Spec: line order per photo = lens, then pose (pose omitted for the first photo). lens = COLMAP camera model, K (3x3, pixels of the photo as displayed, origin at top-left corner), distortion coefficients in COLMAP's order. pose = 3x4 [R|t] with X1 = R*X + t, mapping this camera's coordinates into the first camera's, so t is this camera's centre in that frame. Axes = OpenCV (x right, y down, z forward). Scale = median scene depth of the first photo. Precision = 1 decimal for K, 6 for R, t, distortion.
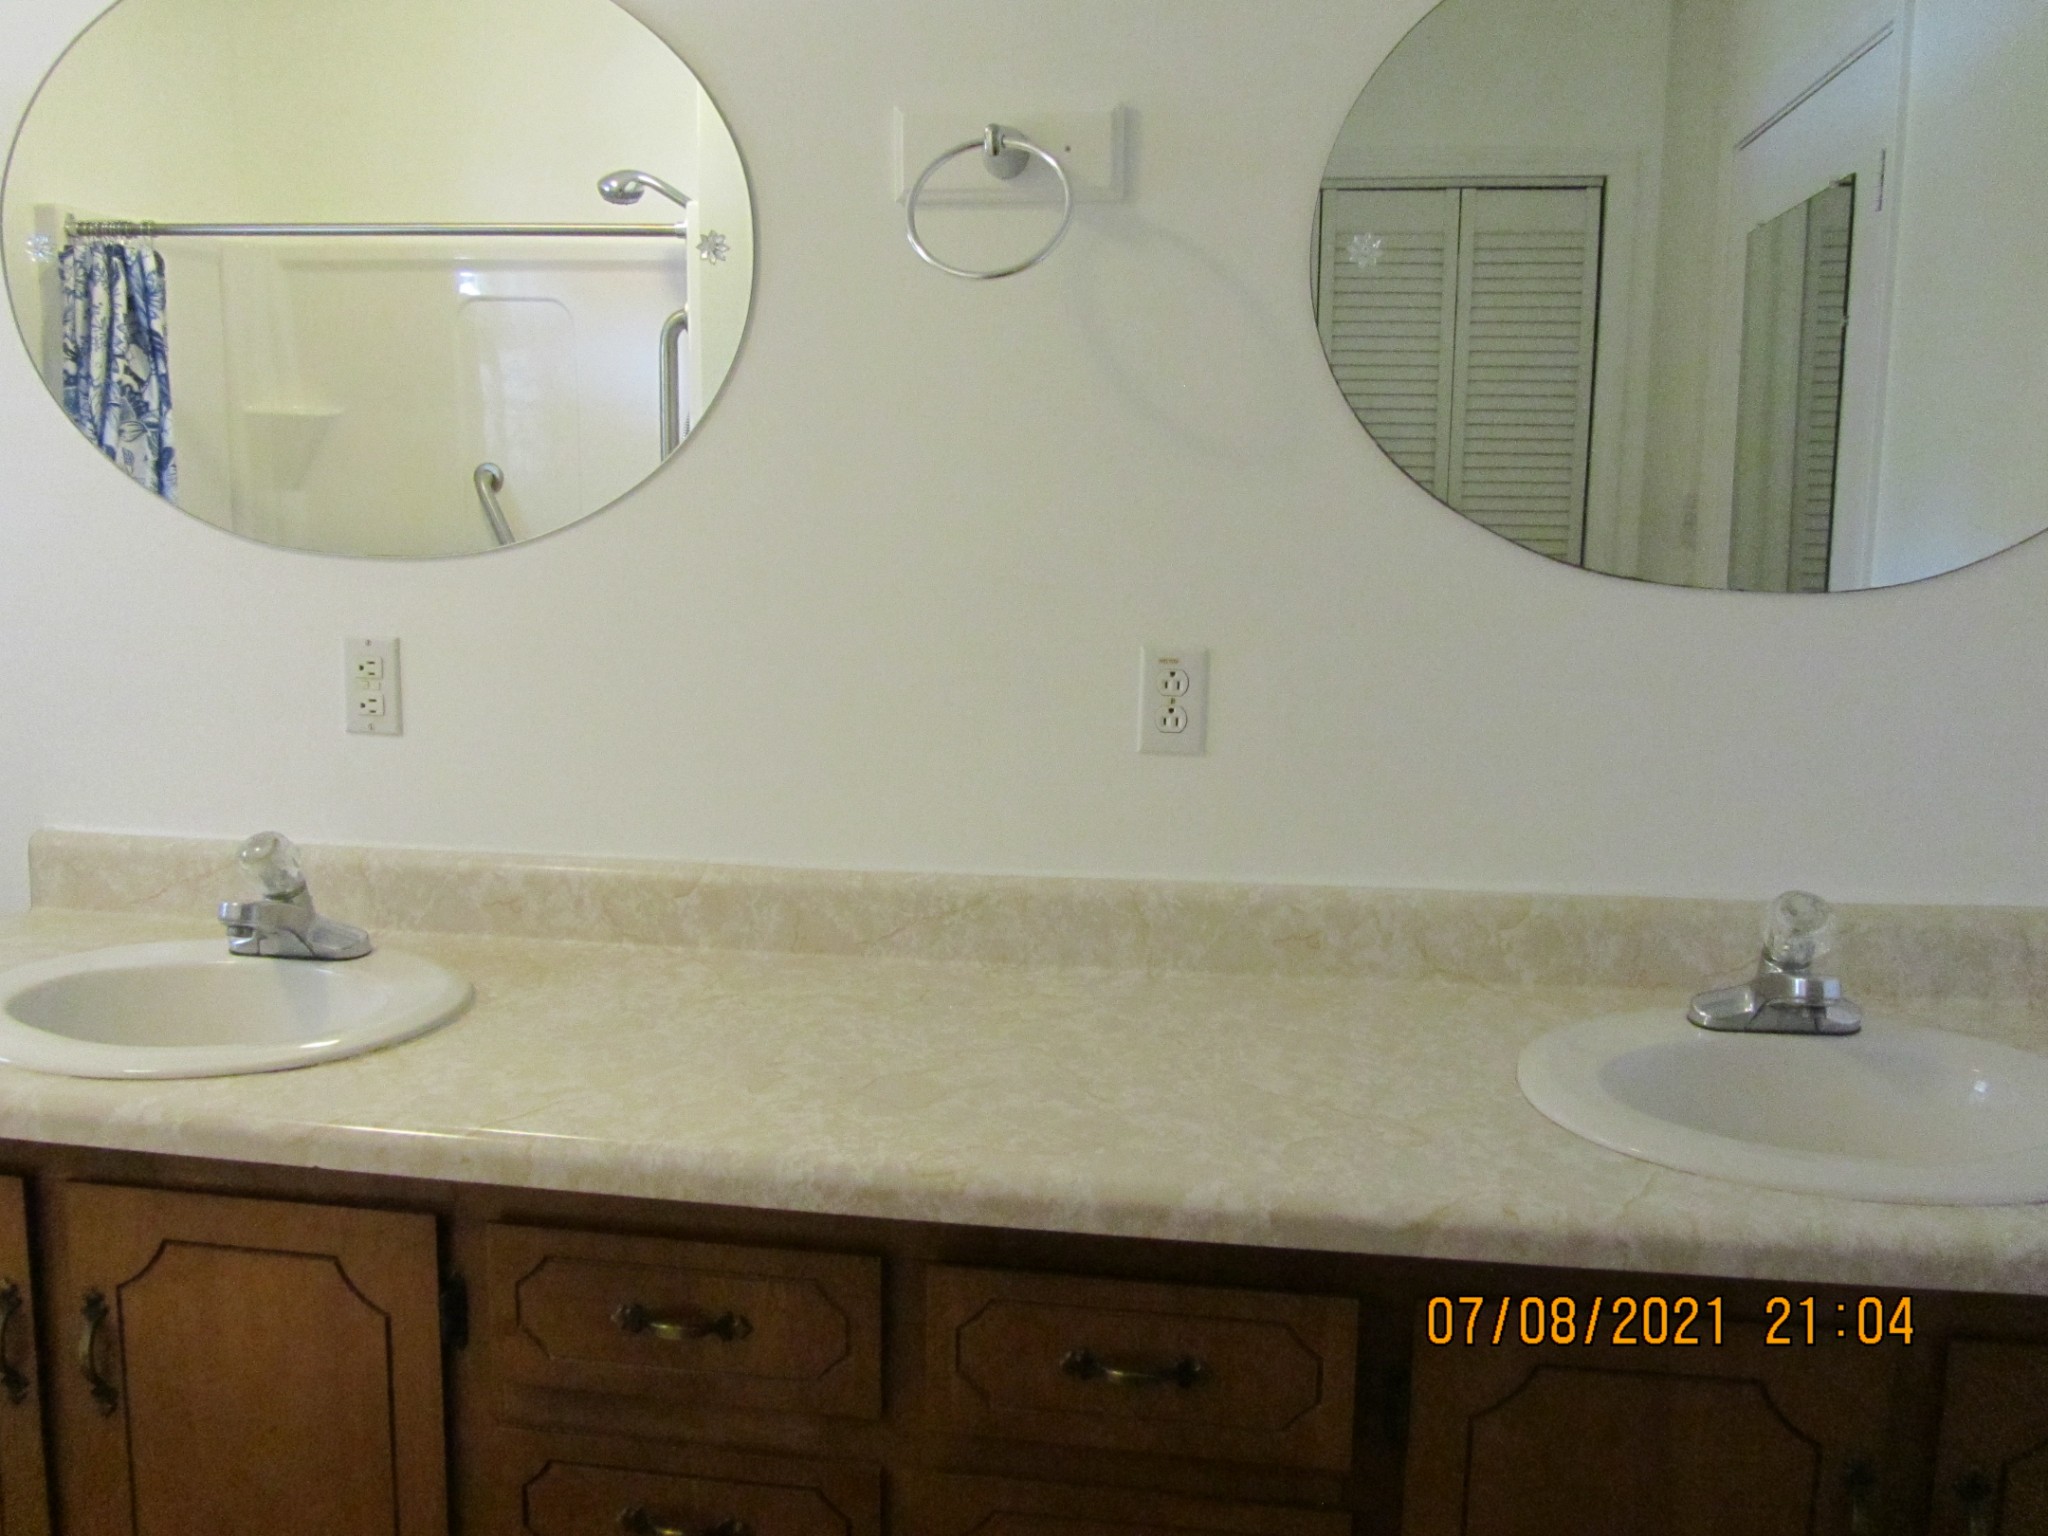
lens RADIAL K [[1687.1, 0, 1024.0], [0, 1687.1, 768.0], [0, 0, 1]] dist [-0.019301, -0.017221]
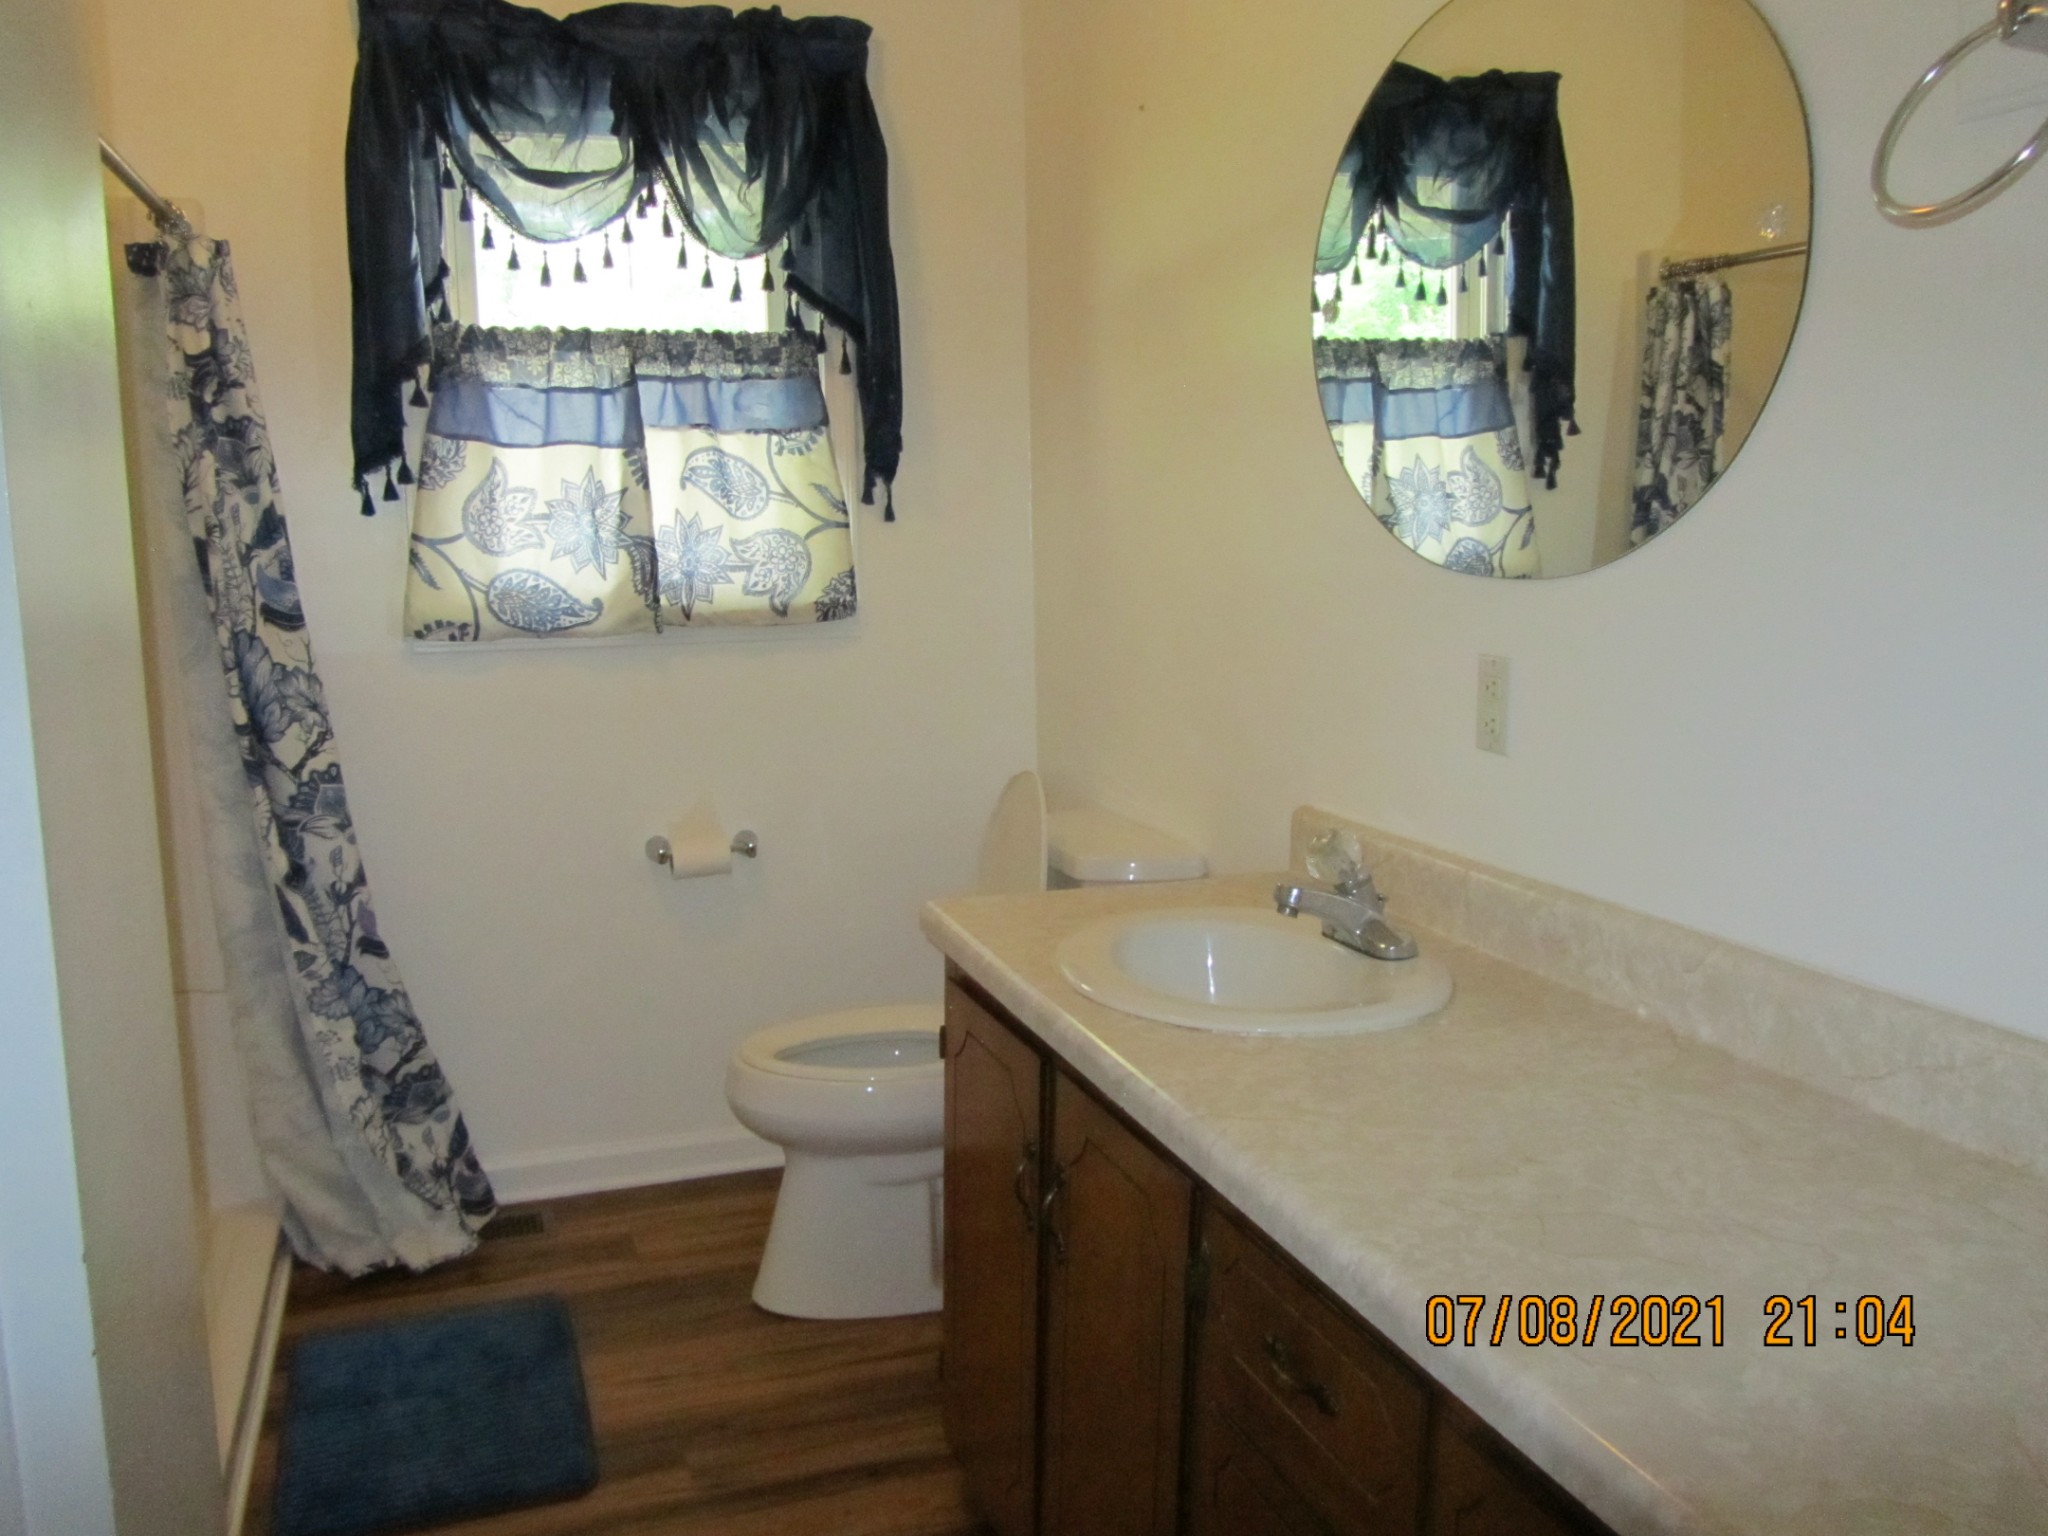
lens RADIAL K [[1687.1, 0, 1024.0], [0, 1687.1, 768.0], [0, 0, 1]] dist [-0.019301, -0.017221]
pose [[0.469602, 0.111399, -0.875822, 0.215814], [-0.123926, 0.990504, 0.059539, -0.021134], [0.874137, 0.080578, 0.478948, 0.152564]]
